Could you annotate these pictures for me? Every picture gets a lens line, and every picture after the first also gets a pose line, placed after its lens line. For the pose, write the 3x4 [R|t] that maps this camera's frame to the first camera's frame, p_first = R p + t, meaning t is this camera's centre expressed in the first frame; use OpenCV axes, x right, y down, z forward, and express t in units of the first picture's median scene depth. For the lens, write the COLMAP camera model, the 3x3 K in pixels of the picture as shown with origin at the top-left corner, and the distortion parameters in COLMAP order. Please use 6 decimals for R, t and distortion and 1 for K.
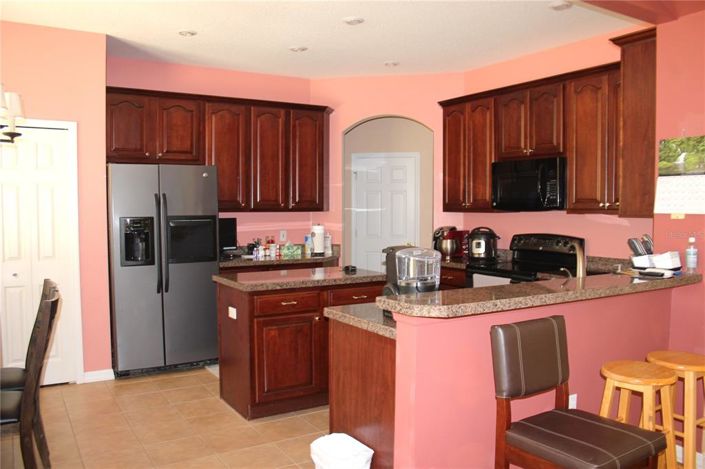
lens RADIAL K [[583.9, 0, 355.1], [0, 583.9, 246.7], [0, 0, 1]] dist [-0.163644, 0.154652]
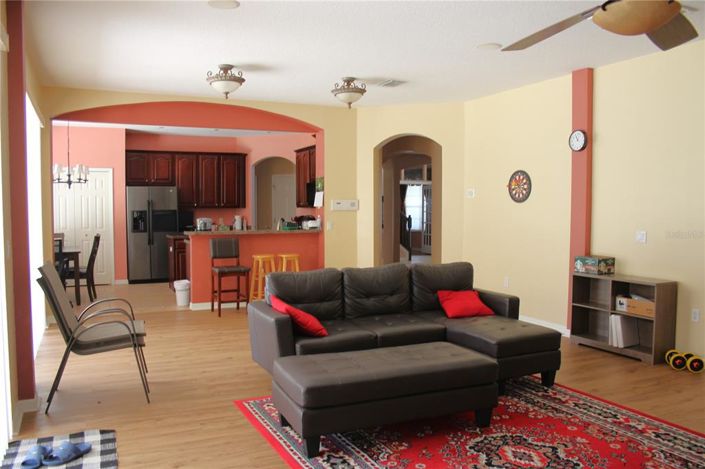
lens RADIAL K [[583.9, 0, 355.1], [0, 583.9, 246.7], [0, 0, 1]] dist [-0.163644, 0.154652]
pose [[0.994169, 0.006061, -0.107659, 0.608905], [-0.006171, 0.999981, -0.000684, 0.075548], [0.107653, 0.001344, 0.994188, -0.982070]]
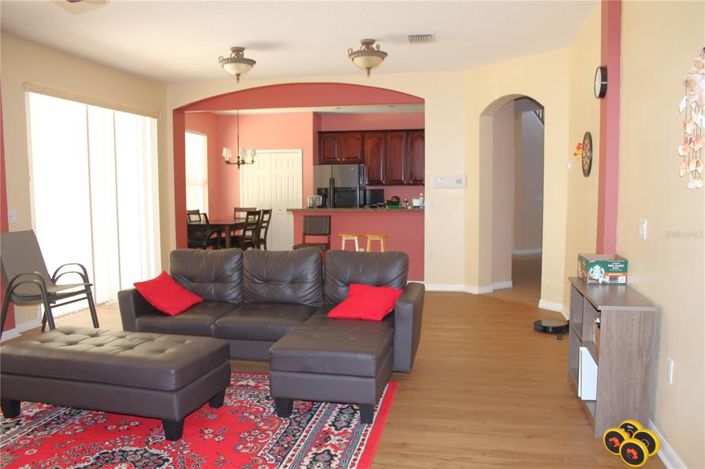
lens RADIAL K [[583.9, 0, 355.1], [0, 583.9, 246.7], [0, 0, 1]] dist [-0.163644, 0.154652]
pose [[0.731208, 0.064208, -0.679126, 1.200082], [-0.039224, 0.997871, 0.052112, 0.053096], [0.681026, -0.011467, 0.732170, -0.591485]]
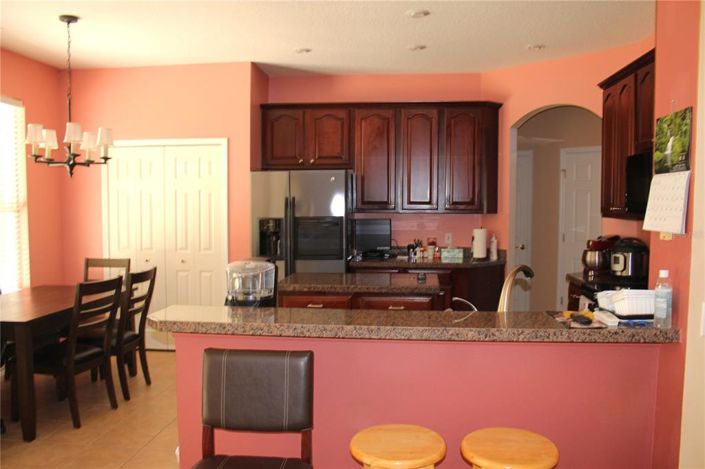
lens RADIAL K [[583.9, 0, 355.1], [0, 583.9, 246.7], [0, 0, 1]] dist [-0.163644, 0.154652]
pose [[0.794817, 0.047055, -0.605023, 0.403291], [-0.041185, 0.998873, 0.023581, -0.024833], [0.605451, 0.006175, 0.795859, 0.156582]]
